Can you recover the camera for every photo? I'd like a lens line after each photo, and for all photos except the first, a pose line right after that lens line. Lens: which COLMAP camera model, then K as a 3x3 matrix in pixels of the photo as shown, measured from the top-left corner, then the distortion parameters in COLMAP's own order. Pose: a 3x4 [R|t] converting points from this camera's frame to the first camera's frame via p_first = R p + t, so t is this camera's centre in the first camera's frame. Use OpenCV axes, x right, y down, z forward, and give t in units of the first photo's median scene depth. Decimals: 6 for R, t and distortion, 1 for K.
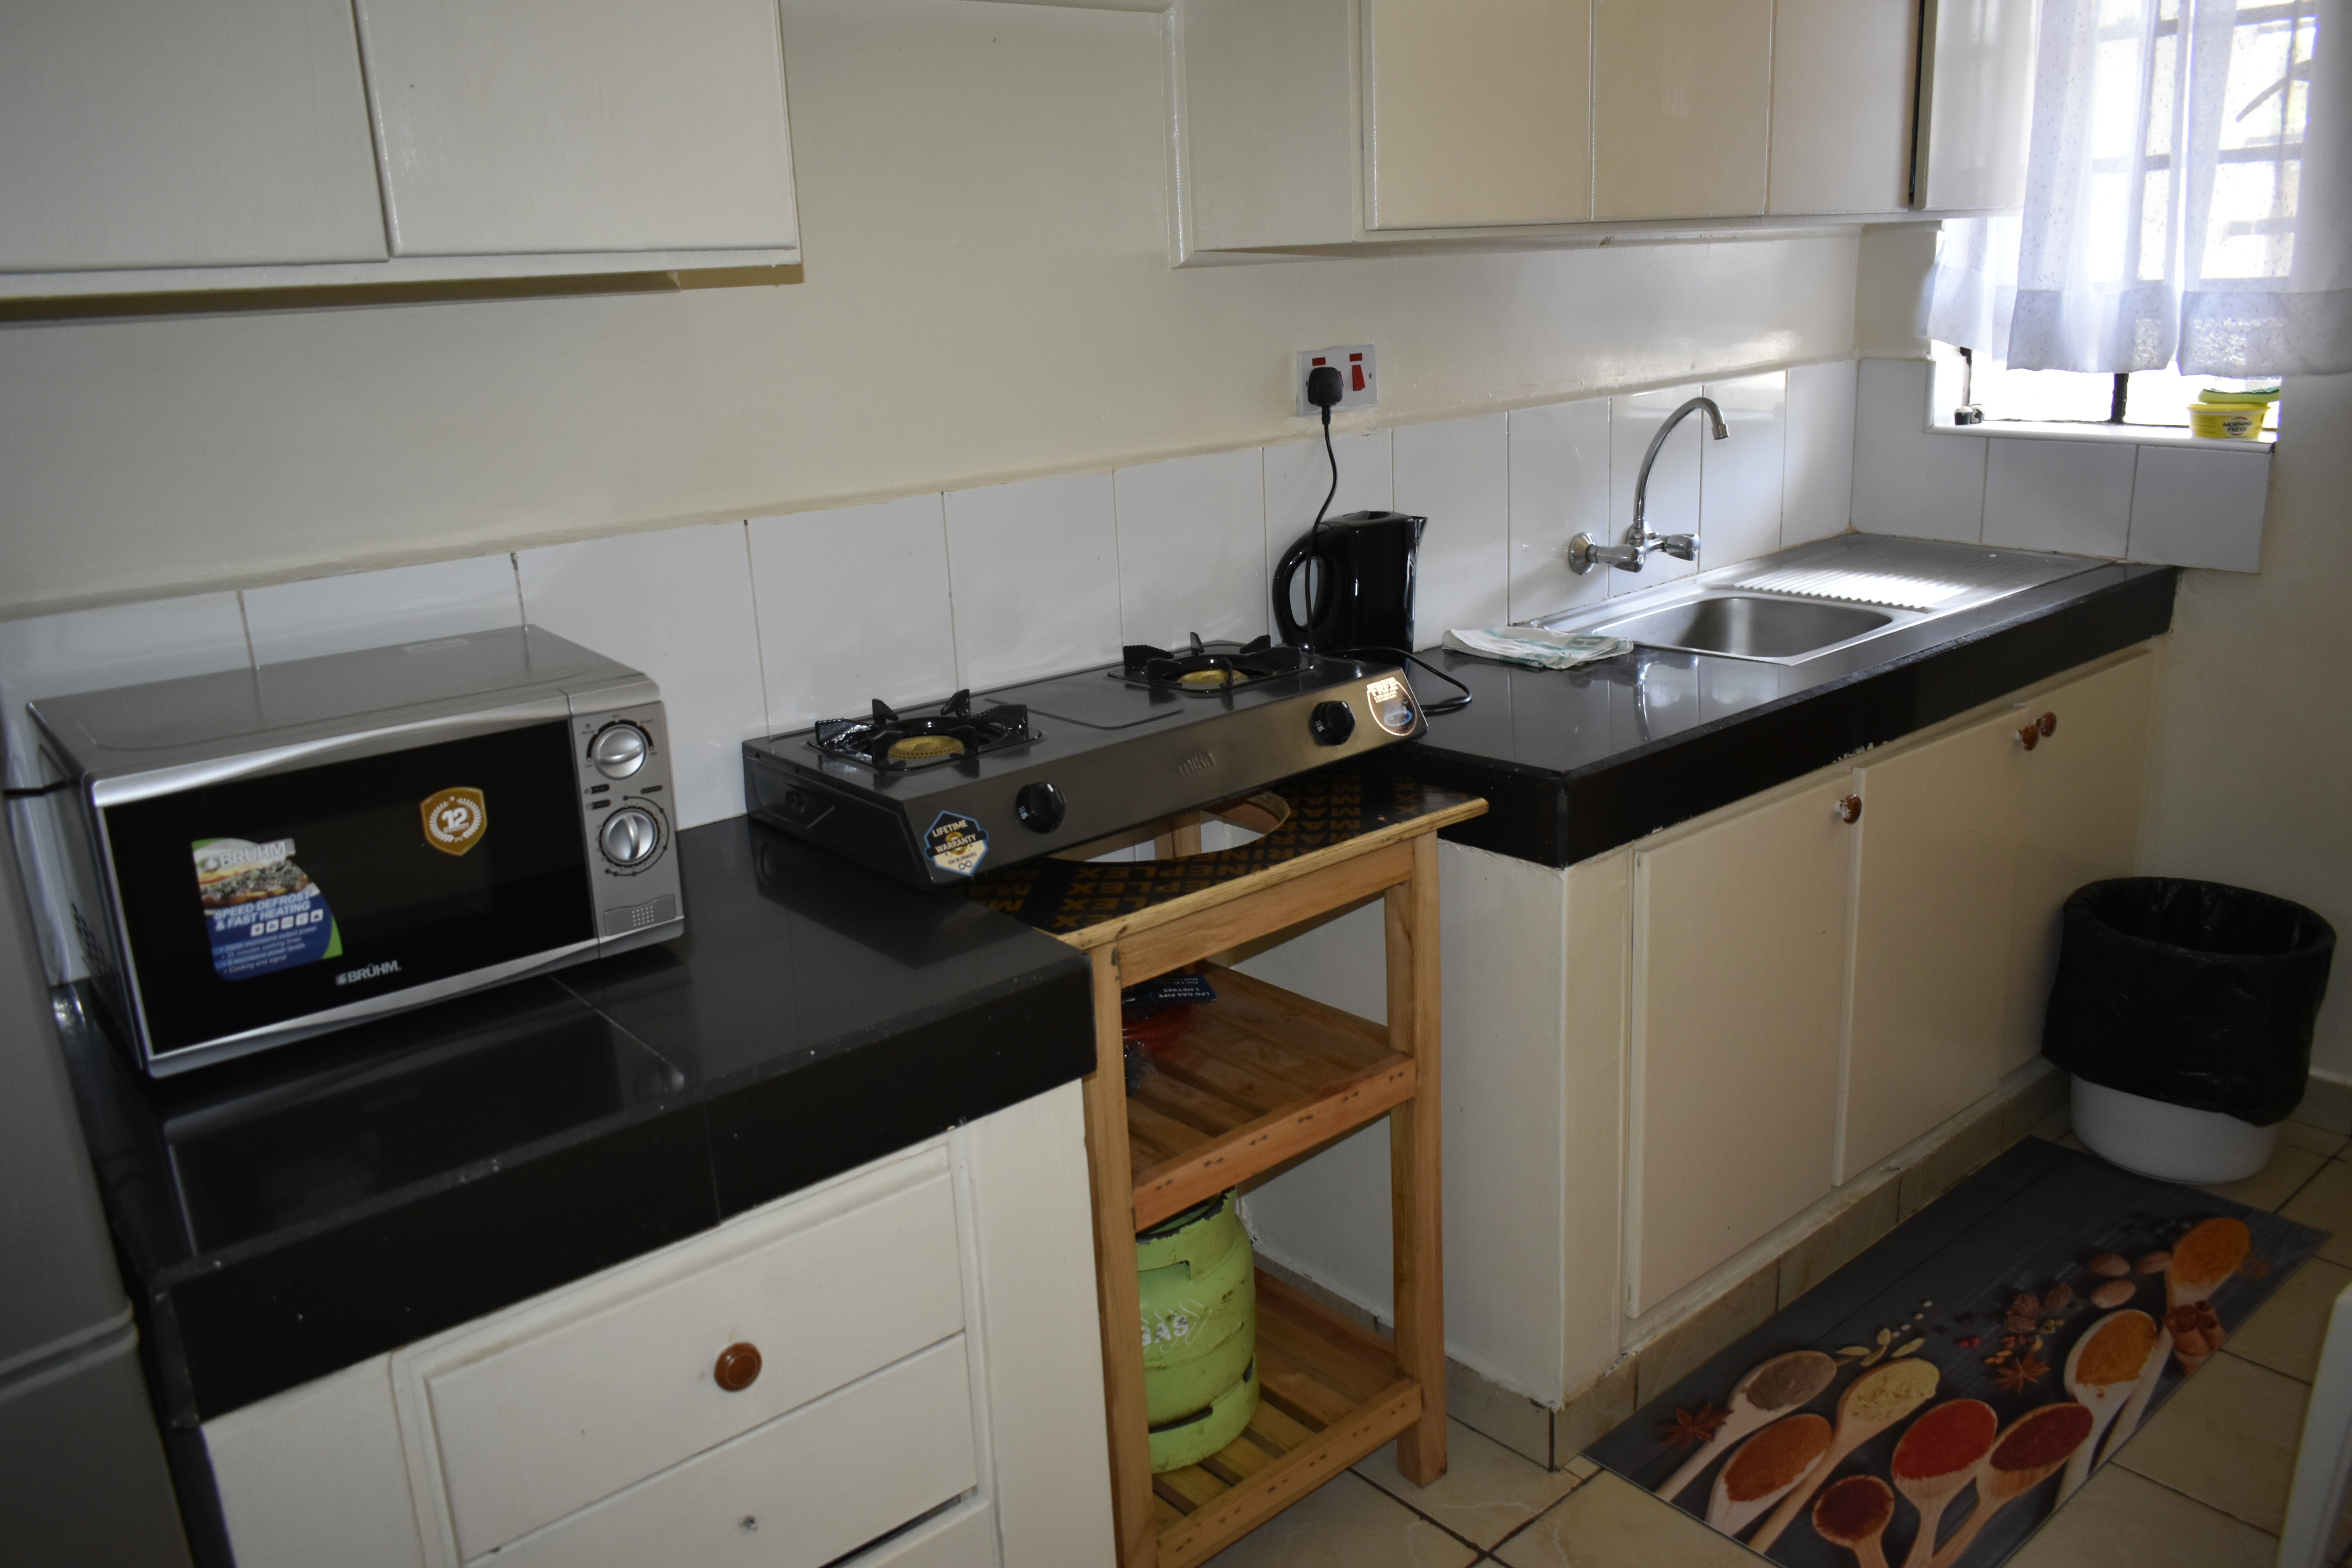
lens RADIAL K [[1793.4, 0, 1185.0], [0, 1793.4, 785.3], [0, 0, 1]] dist [-0.028233, 0.013933]
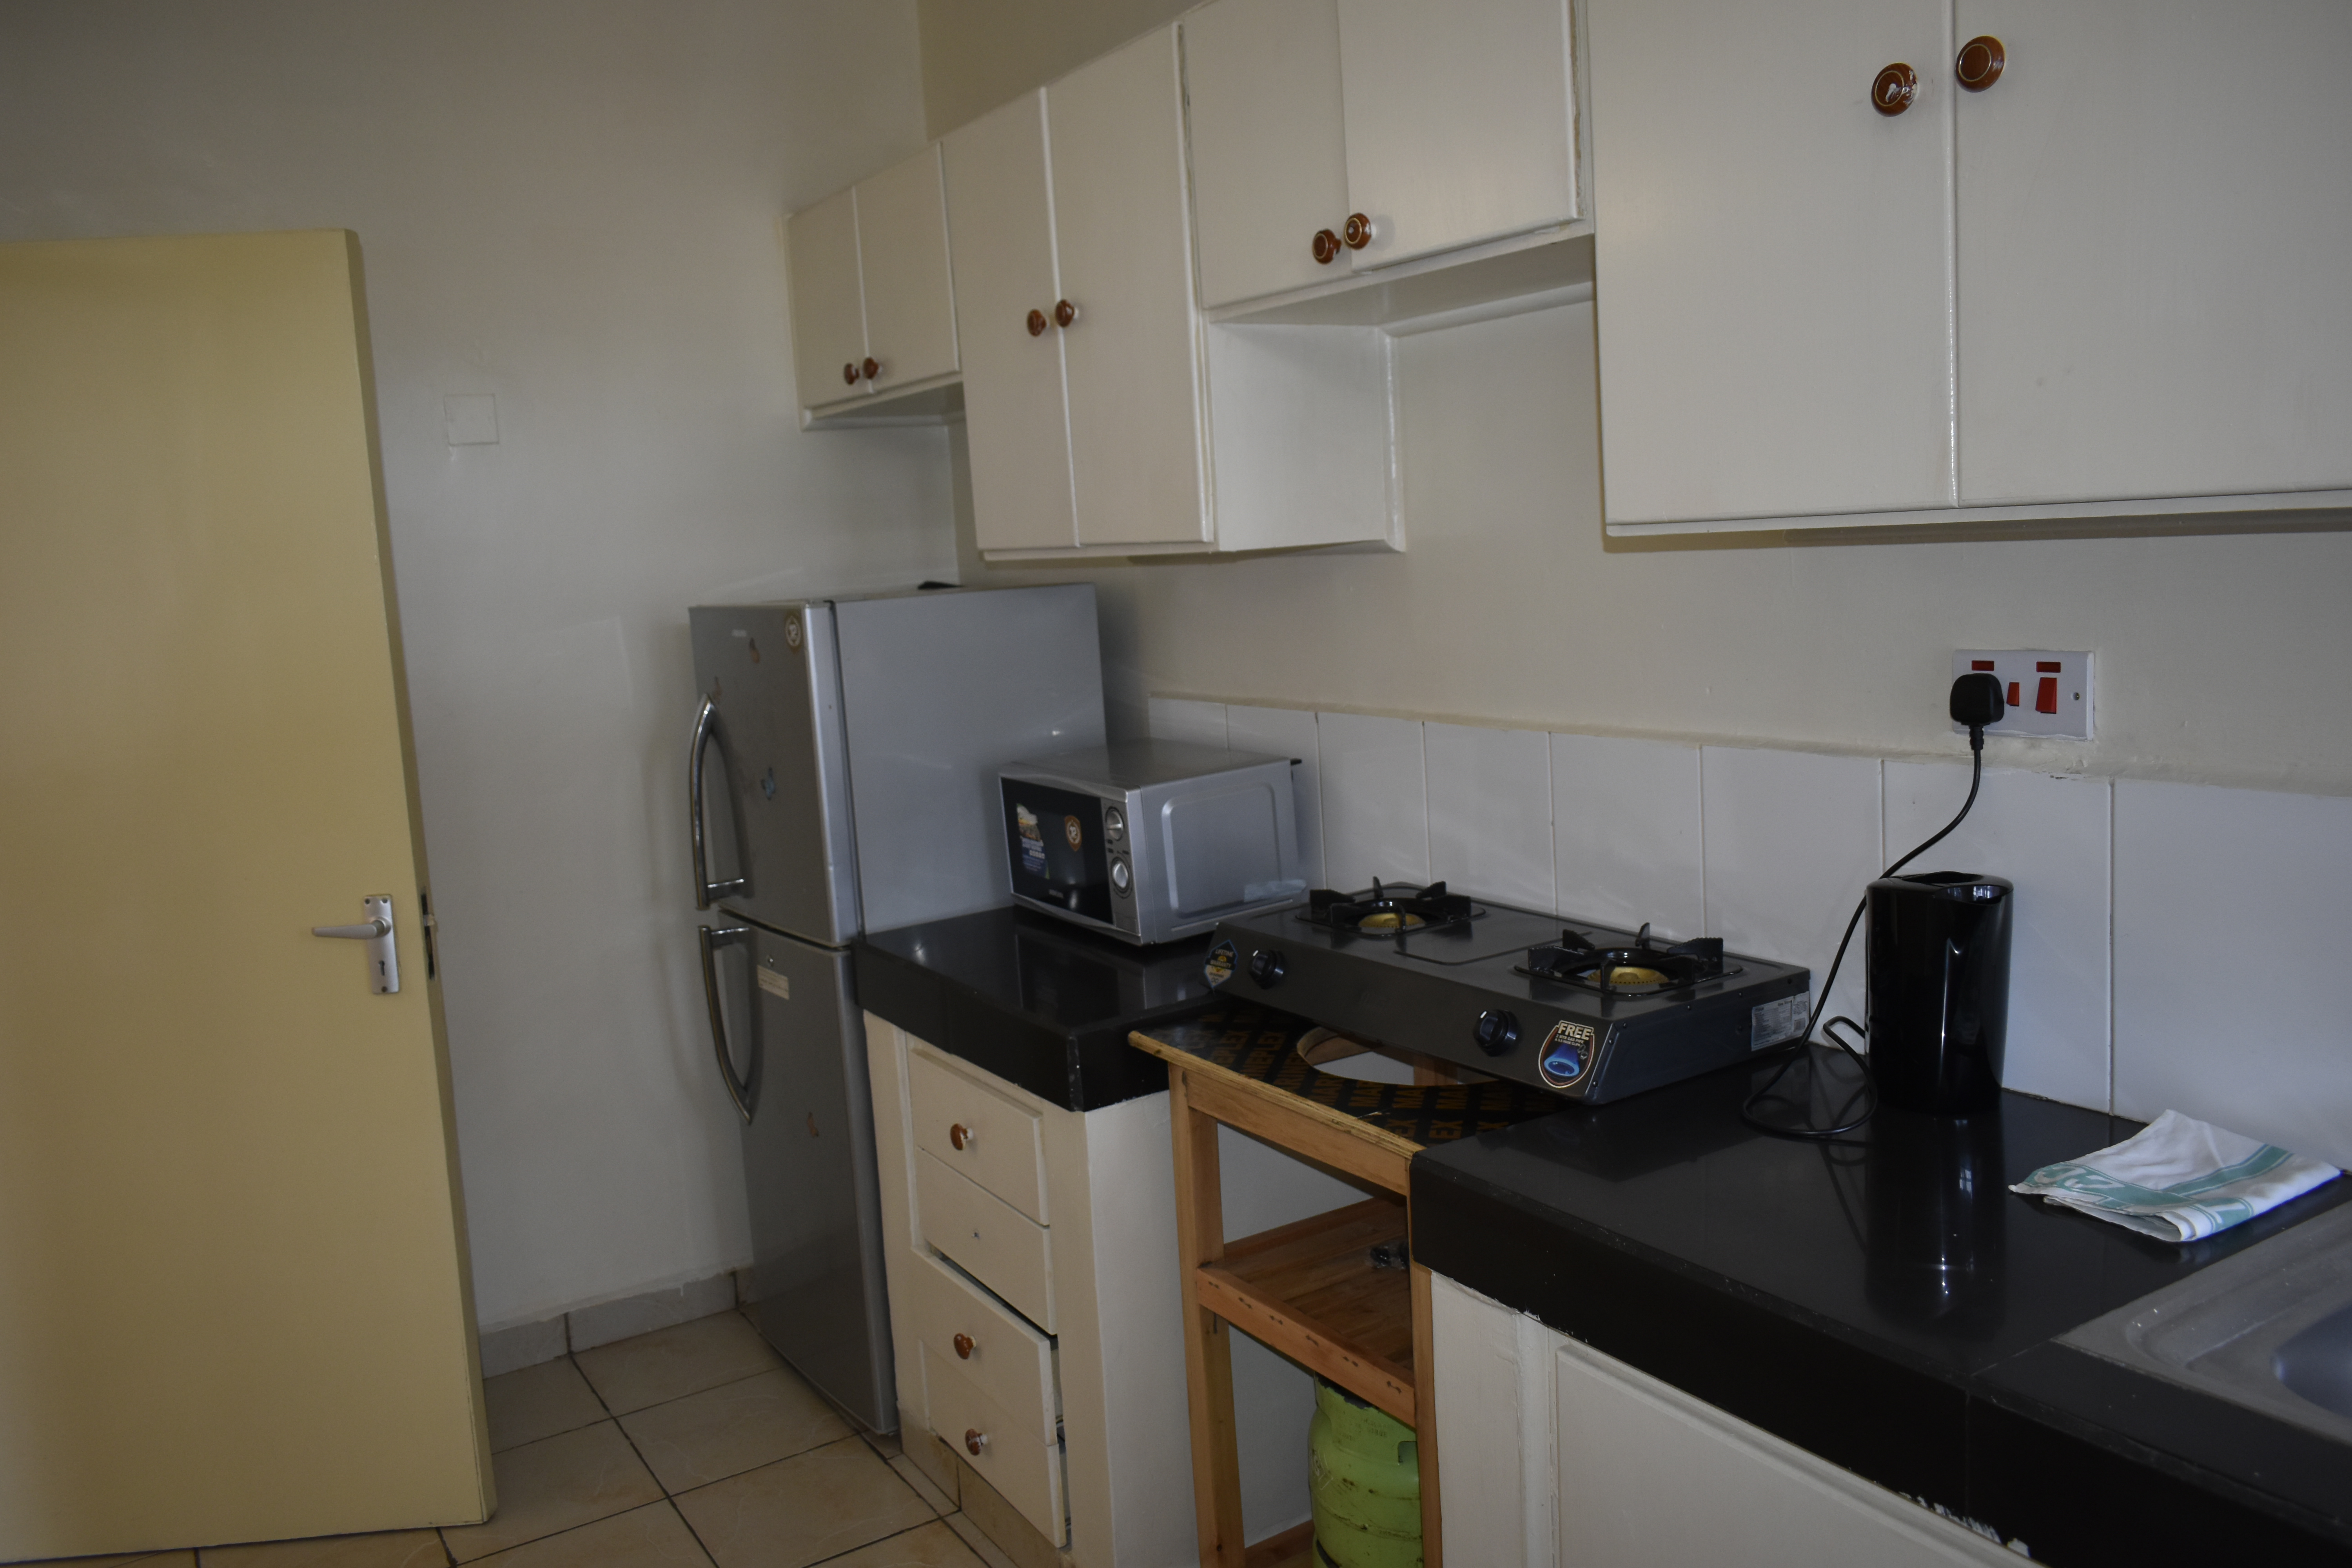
lens RADIAL K [[1793.4, 0, 1175.4], [0, 1793.4, 780.5], [0, 0, 1]] dist [-0.028233, 0.013933]
pose [[-0.142793, 0.193657, -0.970622, 0.982932], [-0.206555, 0.953247, 0.220577, -0.330139], [0.967959, 0.231984, -0.096116, 0.877246]]
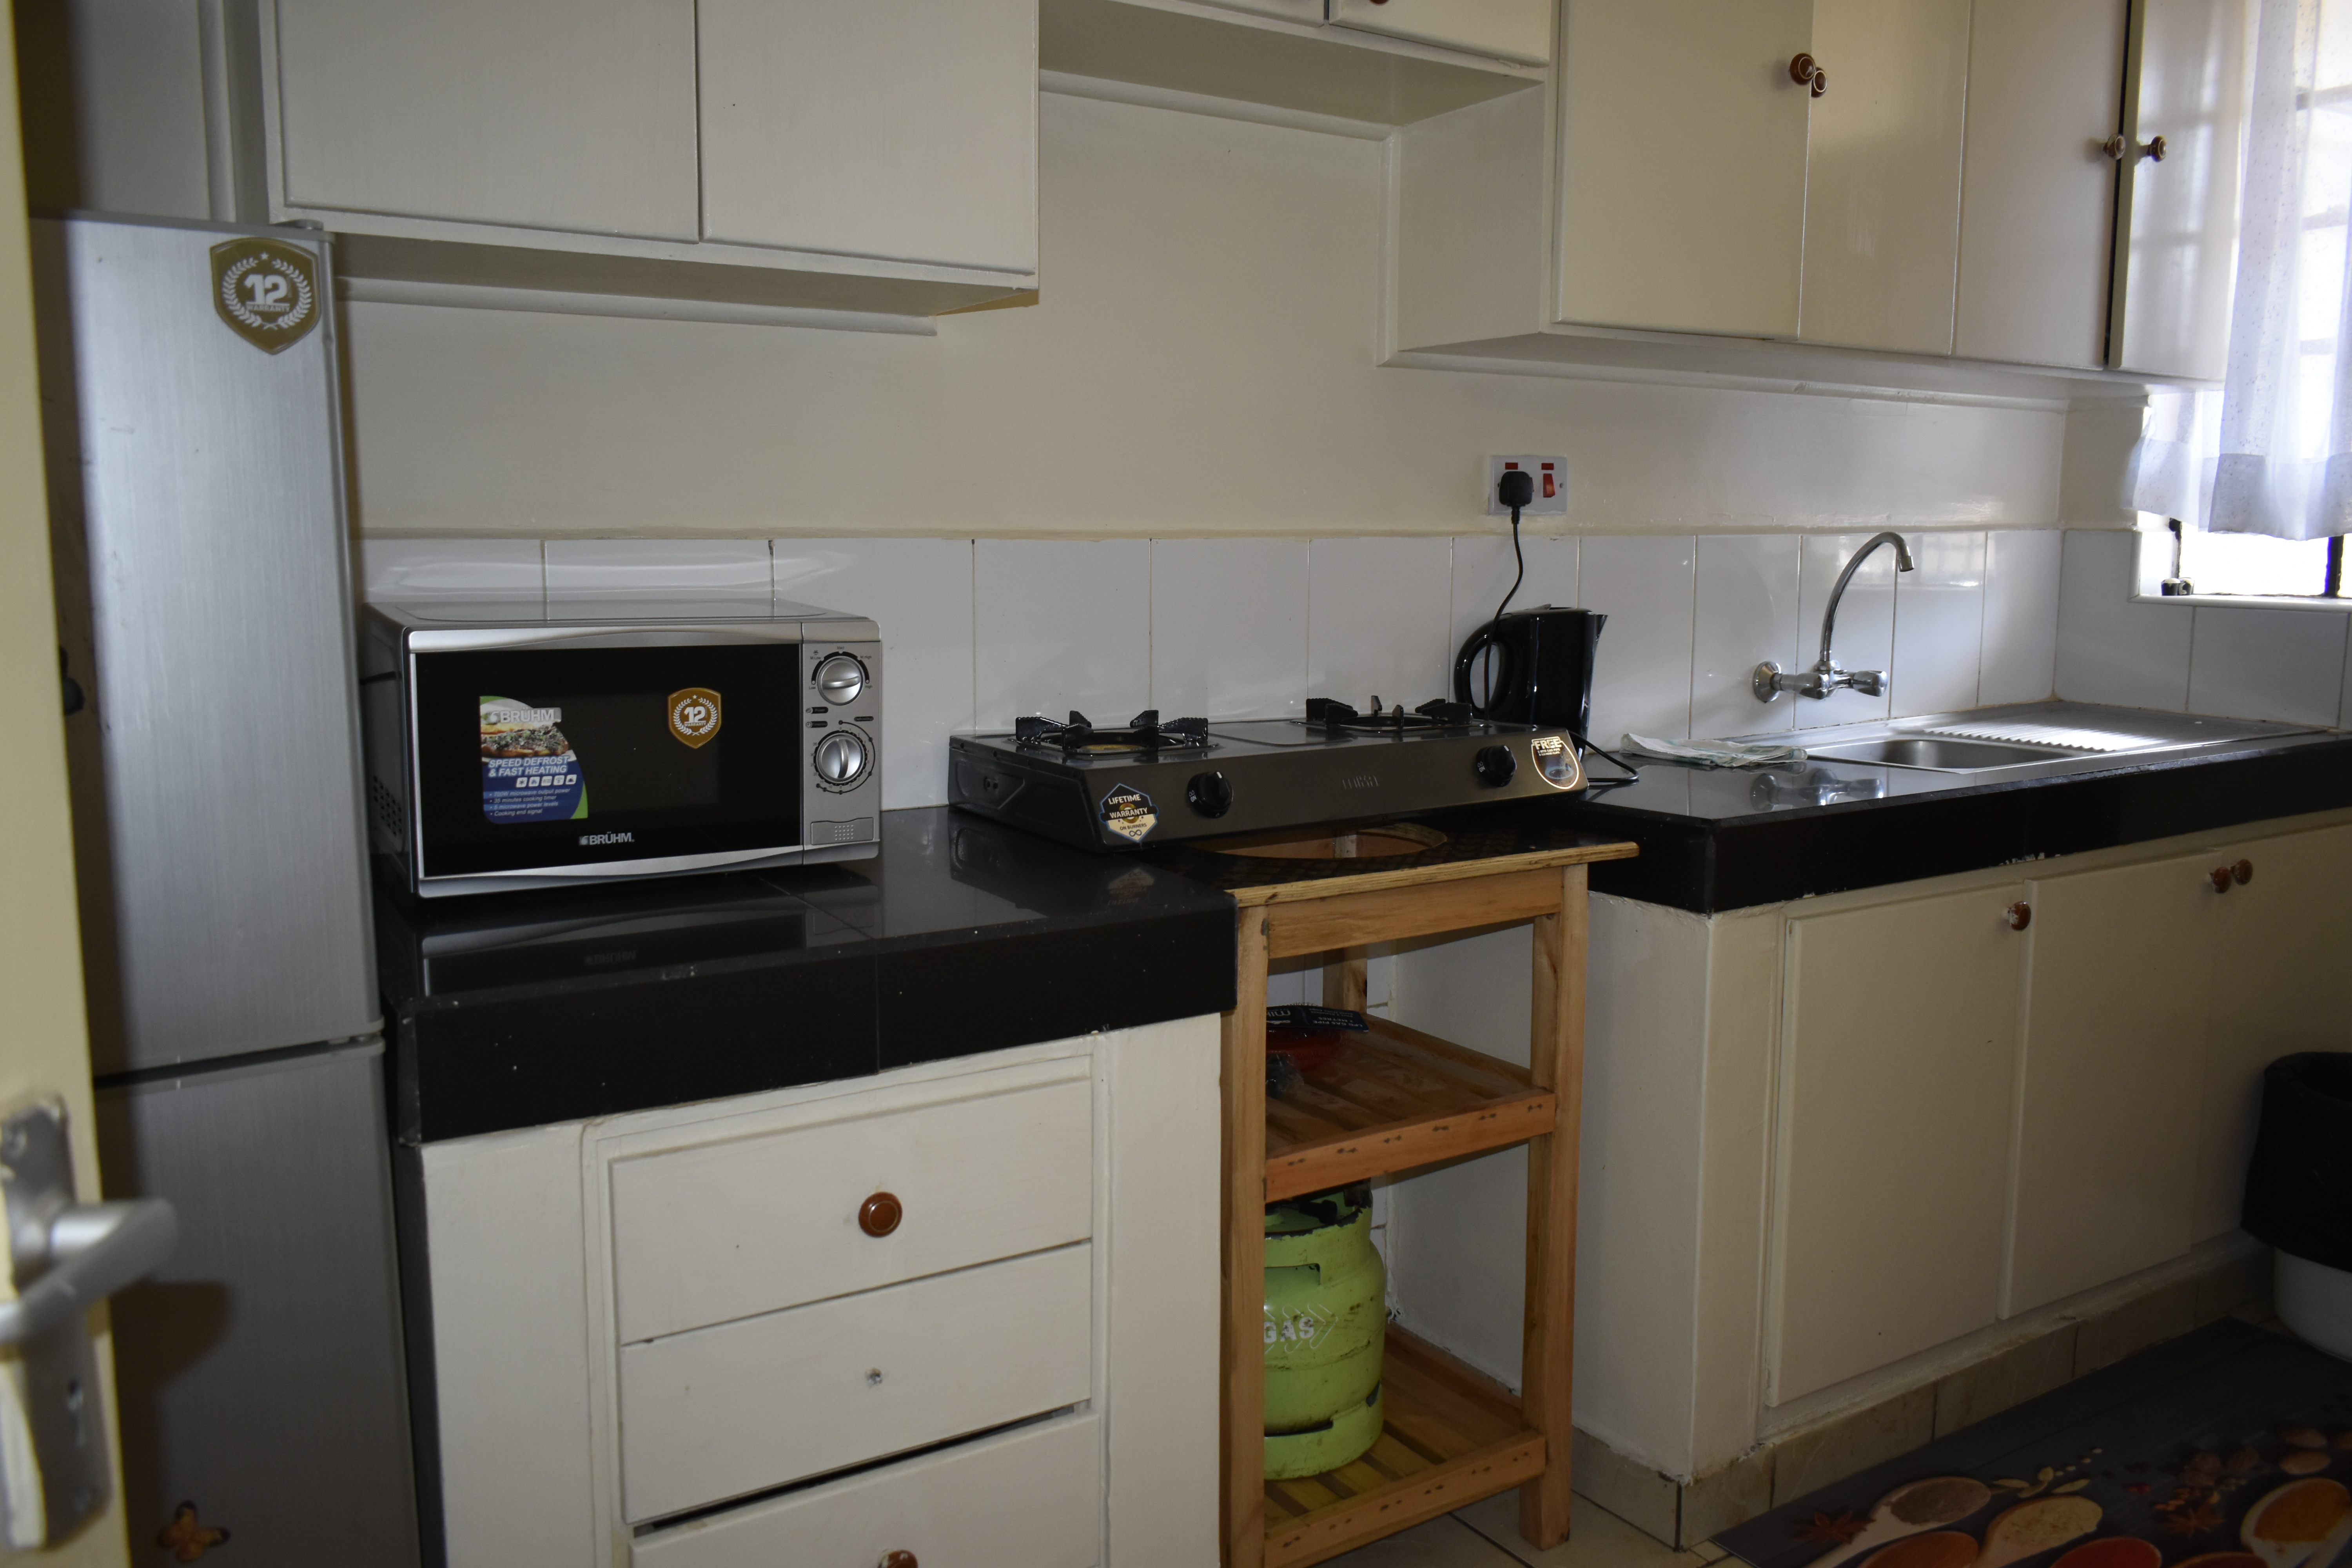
lens RADIAL K [[1793.4, 0, 1175.6], [0, 1793.4, 787.1], [0, 0, 1]] dist [-0.028233, 0.013933]
pose [[0.988364, 0.067790, -0.136165, 0.040184], [-0.085977, 0.987451, -0.132470, 0.131095], [0.125476, 0.142636, 0.981790, -0.061413]]
